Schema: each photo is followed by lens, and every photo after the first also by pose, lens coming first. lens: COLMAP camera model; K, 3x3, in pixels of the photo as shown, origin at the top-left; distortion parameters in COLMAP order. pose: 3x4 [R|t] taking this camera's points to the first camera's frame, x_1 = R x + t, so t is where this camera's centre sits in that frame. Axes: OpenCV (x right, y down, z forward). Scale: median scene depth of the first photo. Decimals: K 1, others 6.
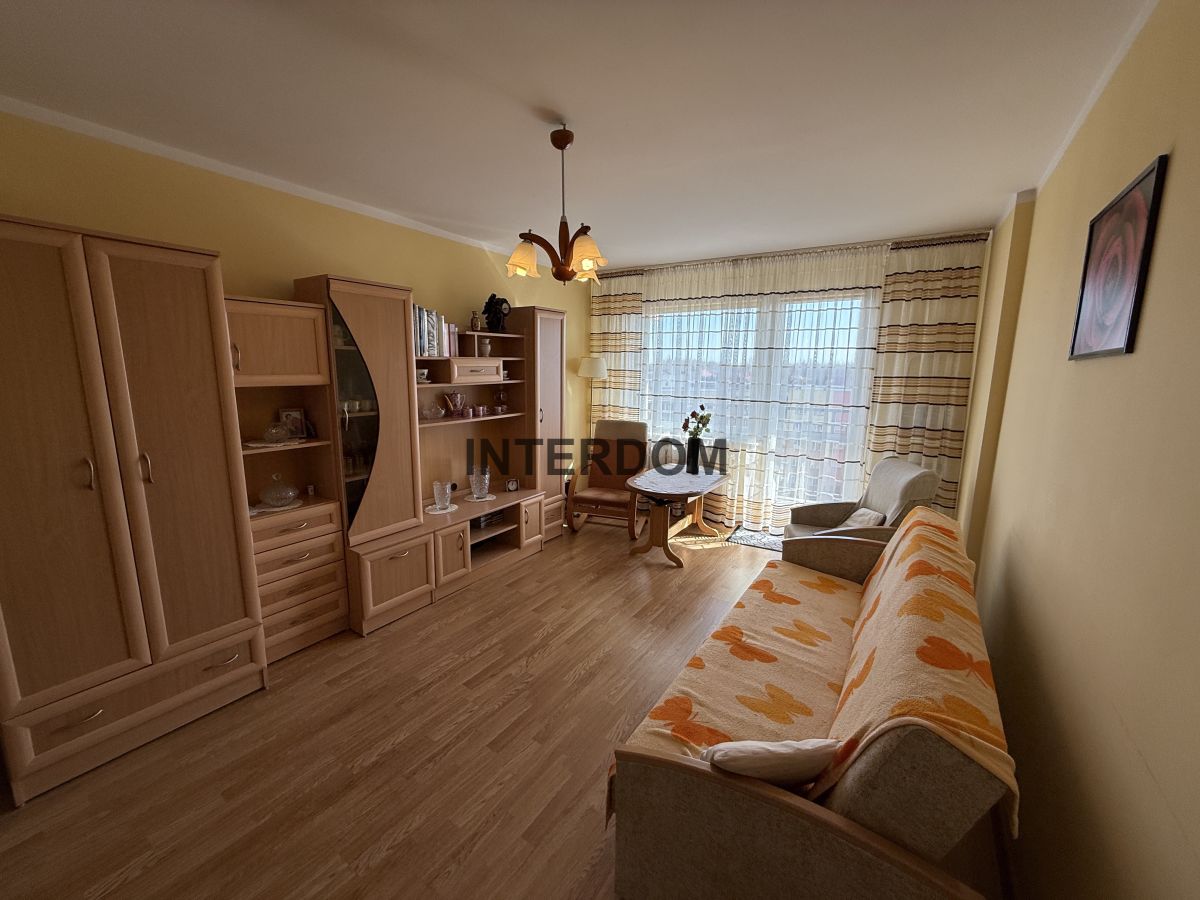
lens RADIAL K [[477.3, 0, 597.3], [0, 477.3, 448.4], [0, 0, 1]] dist [-0.001624, -0.000135]
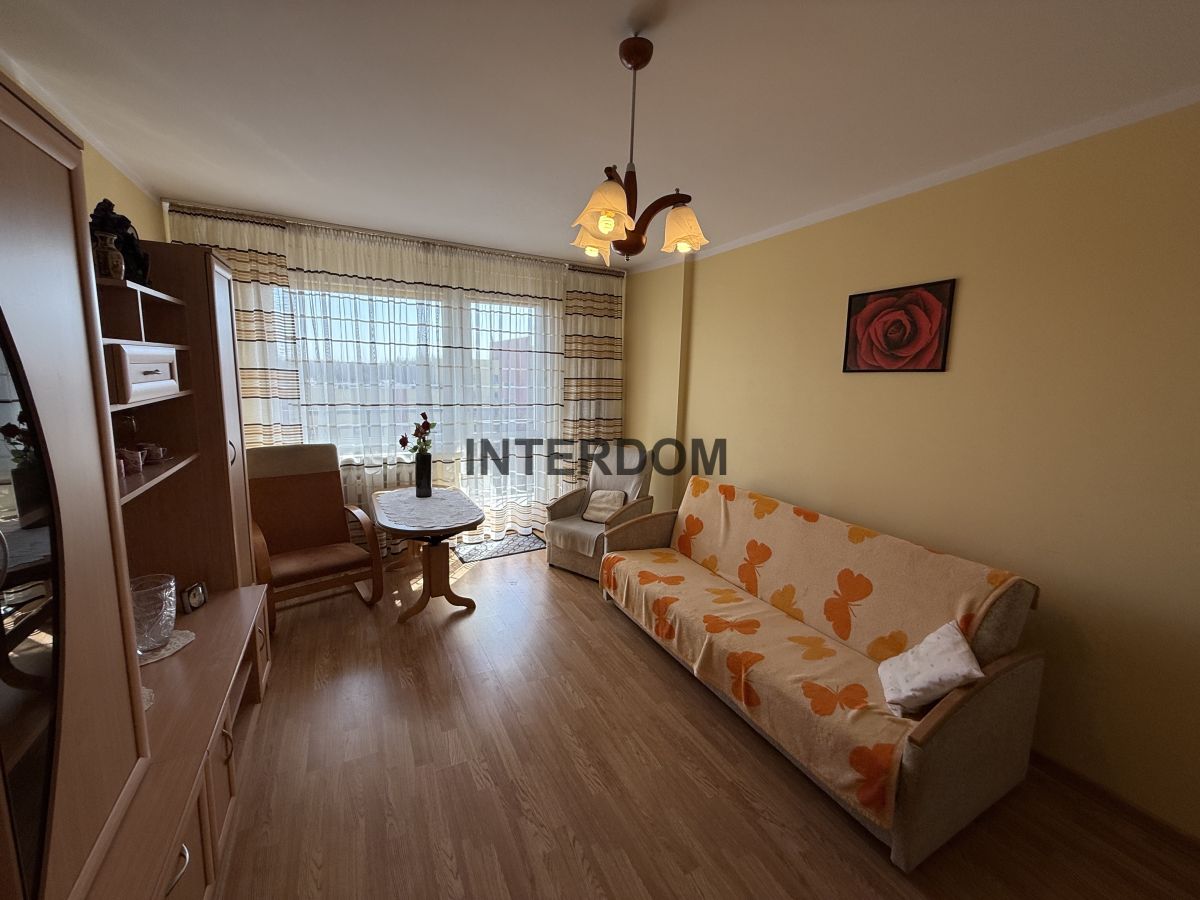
lens RADIAL K [[476.7, 0, 596.7], [0, 476.7, 448.2], [0, 0, 1]] dist [-0.001039, -0.000180]
pose [[0.471061, -0.135746, 0.871593, -0.492026], [0.128520, 0.988106, 0.084433, -0.083812], [-0.872688, 0.072245, 0.482905, 0.462813]]
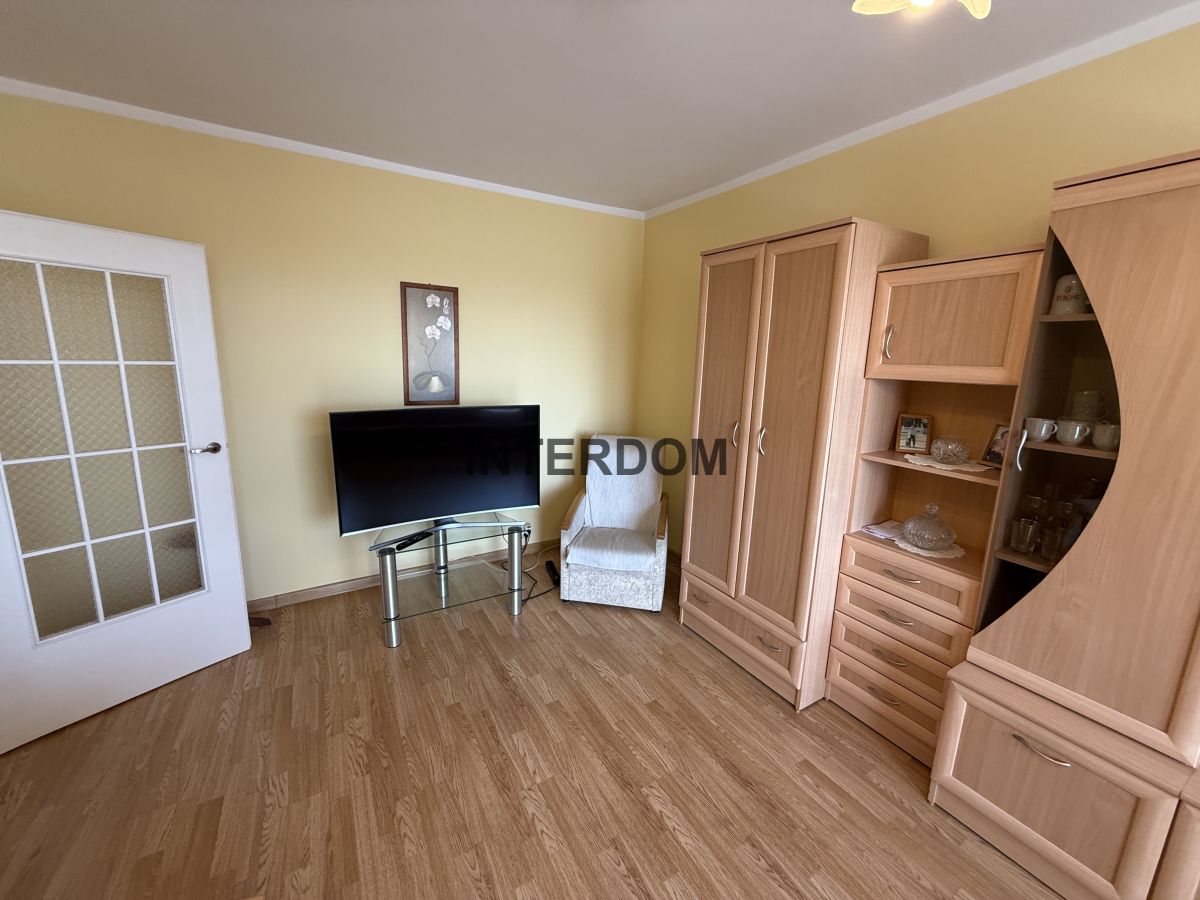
lens RADIAL K [[477.3, 0, 597.3], [0, 477.3, 448.4], [0, 0, 1]] dist [-0.001624, -0.000135]
pose [[-0.432581, 0.146332, -0.889641, 0.147322], [-0.192542, 0.948984, 0.249715, -0.089715], [0.880796, 0.279315, -0.382337, 0.654535]]
